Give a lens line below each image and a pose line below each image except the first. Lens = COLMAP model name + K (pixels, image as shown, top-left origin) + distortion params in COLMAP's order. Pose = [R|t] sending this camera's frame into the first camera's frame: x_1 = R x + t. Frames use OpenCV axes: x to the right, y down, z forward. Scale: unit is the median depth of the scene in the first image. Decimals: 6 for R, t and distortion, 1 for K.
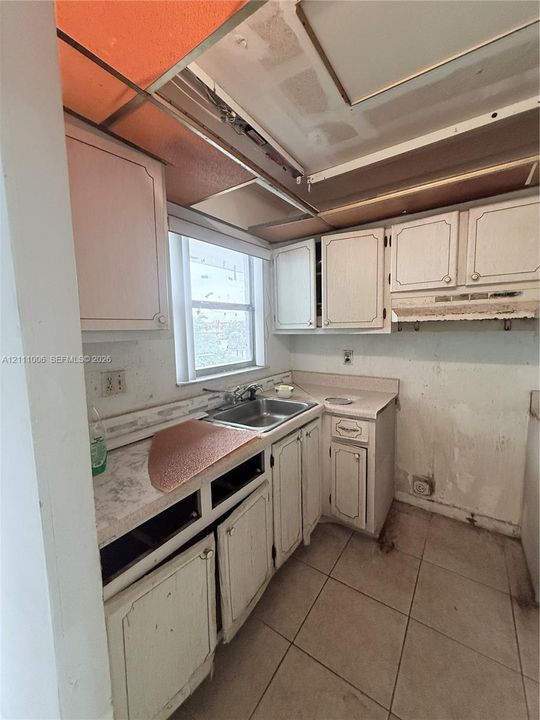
lens RADIAL K [[287.1, 0, 270.2], [0, 287.1, 357.7], [0, 0, 1]] dist [0.001622, 0.000129]
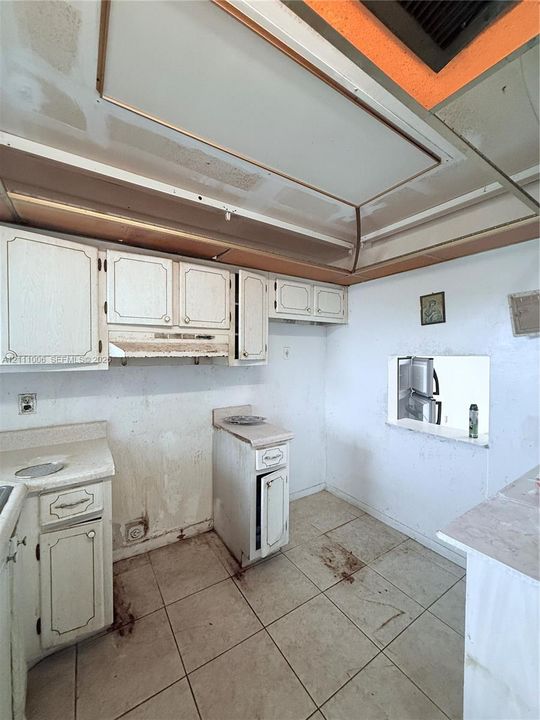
lens RADIAL K [[287.1, 0, 270.2], [0, 287.1, 357.7], [0, 0, 1]] dist [0.001622, 0.000129]
pose [[0.374815, 0.004881, 0.927087, -0.214372], [0.084708, 0.995623, -0.039489, -0.047023], [-0.923222, 0.093332, 0.372761, 0.232054]]
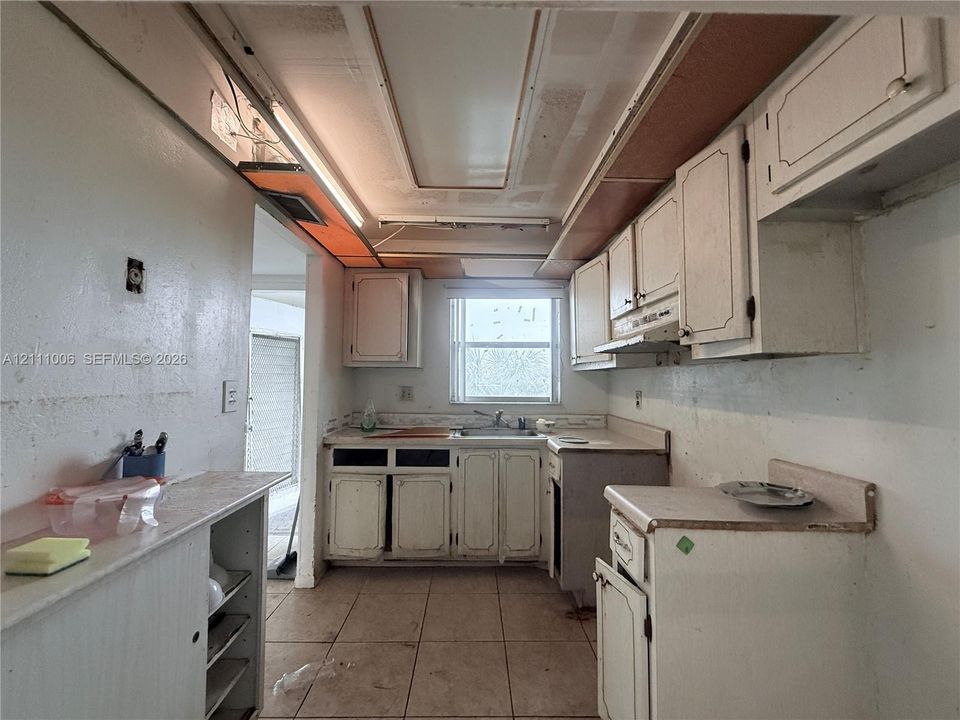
lens RADIAL K [[382.7, 0, 476.5], [0, 382.7, 359.8], [0, 0, 1]] dist [0.001622, 0.000129]
pose [[0.576653, -0.018849, -0.816772, 1.174152], [-0.102079, 0.990237, -0.094922, 0.047578], [0.810587, 0.138112, 0.569099, 0.014507]]
